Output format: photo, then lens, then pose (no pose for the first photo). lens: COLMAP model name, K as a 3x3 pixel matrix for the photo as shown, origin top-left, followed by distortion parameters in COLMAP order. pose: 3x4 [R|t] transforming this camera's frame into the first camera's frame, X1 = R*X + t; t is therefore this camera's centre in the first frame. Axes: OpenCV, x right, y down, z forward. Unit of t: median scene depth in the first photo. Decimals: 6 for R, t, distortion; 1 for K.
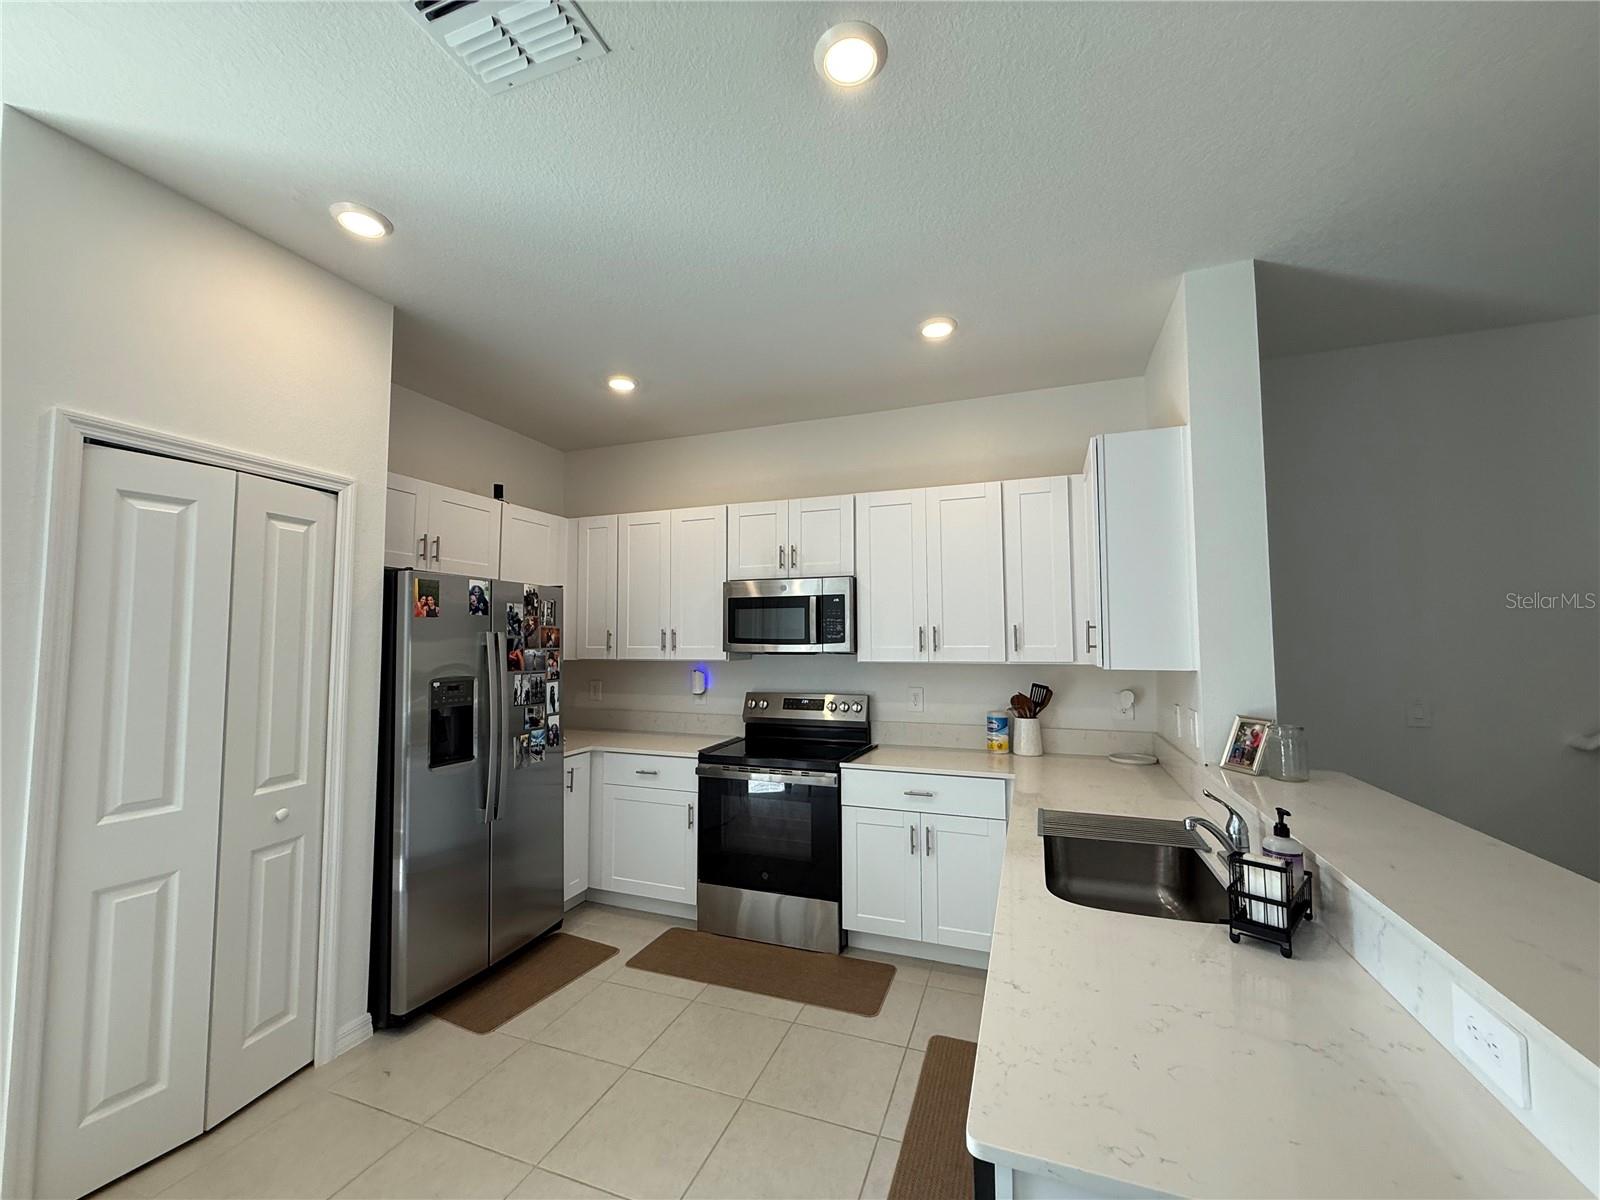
lens RADIAL K [[636.1, 0, 799.7], [0, 636.1, 603.7], [0, 0, 1]] dist [0.002234, -0.000324]
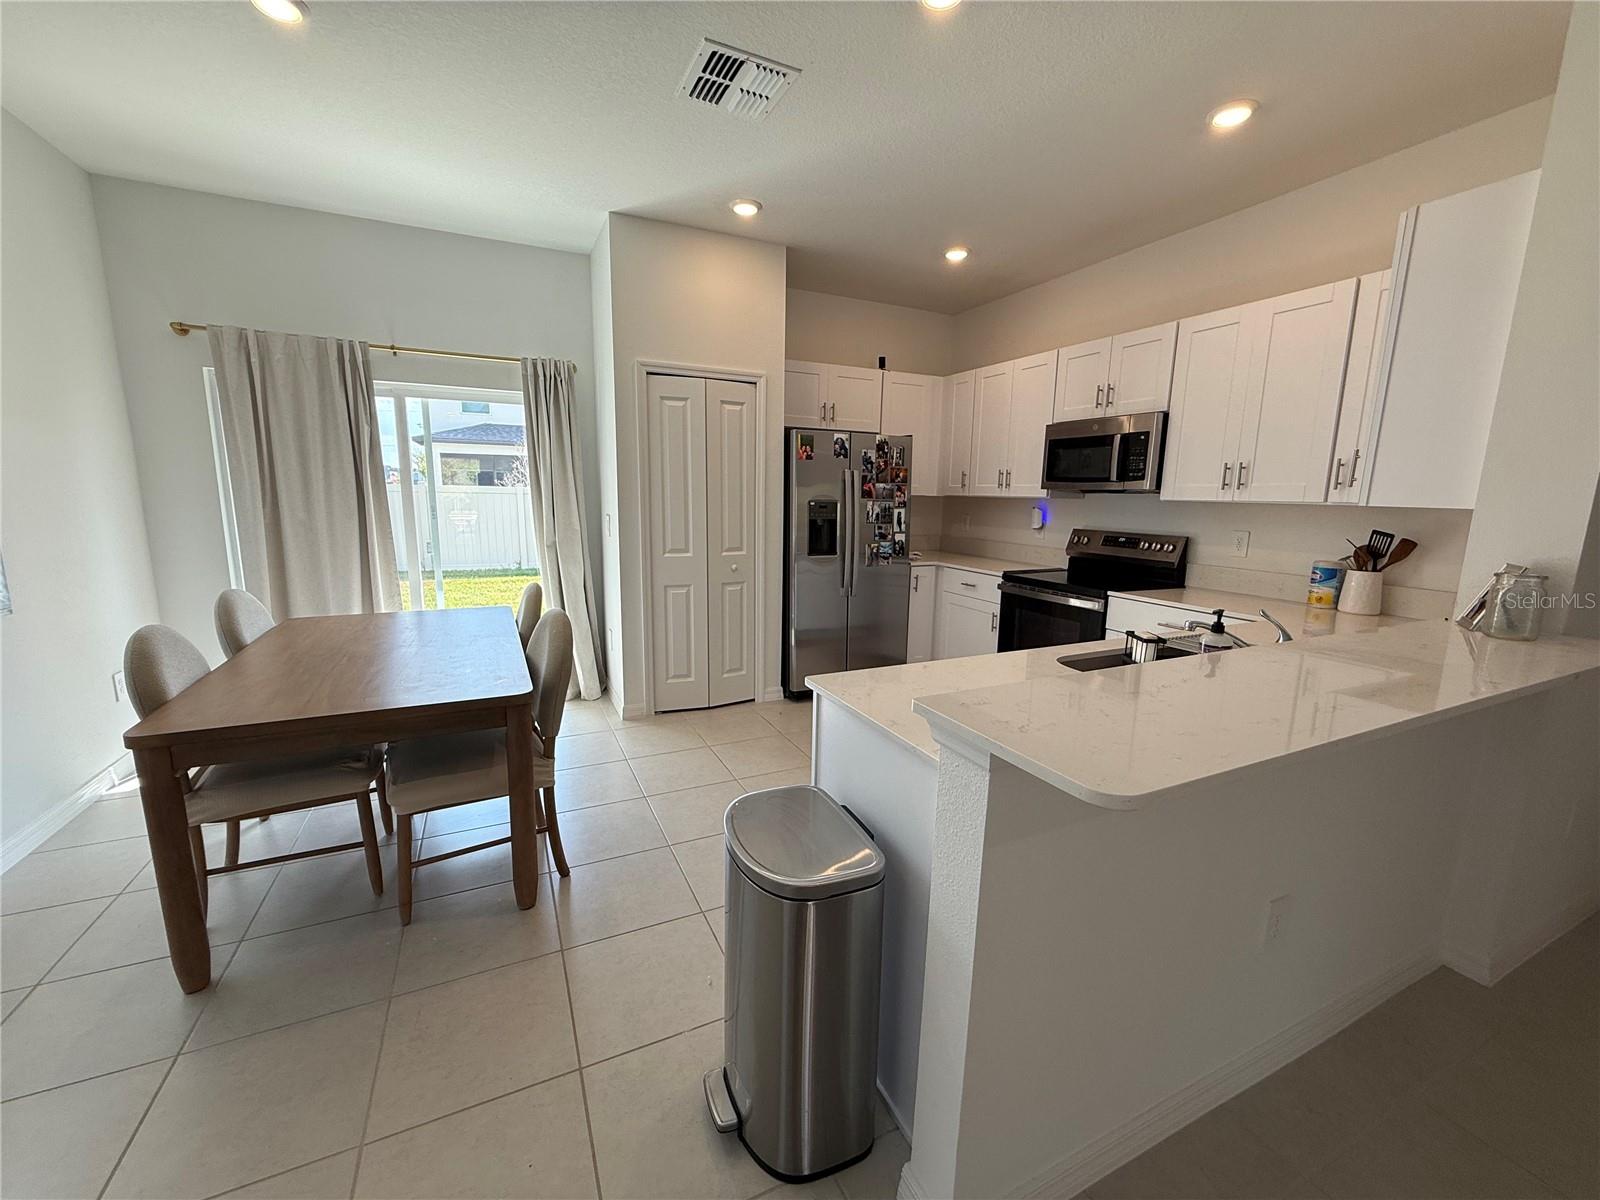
lens RADIAL K [[636.1, 0, 800.8], [0, 636.1, 602.3], [0, 0, 1]] dist [0.002234, -0.000324]
pose [[0.719509, 0.134455, -0.681343, 0.431500], [0.022654, 0.976014, 0.216528, 0.020393], [0.694113, -0.171229, 0.699205, -0.134238]]
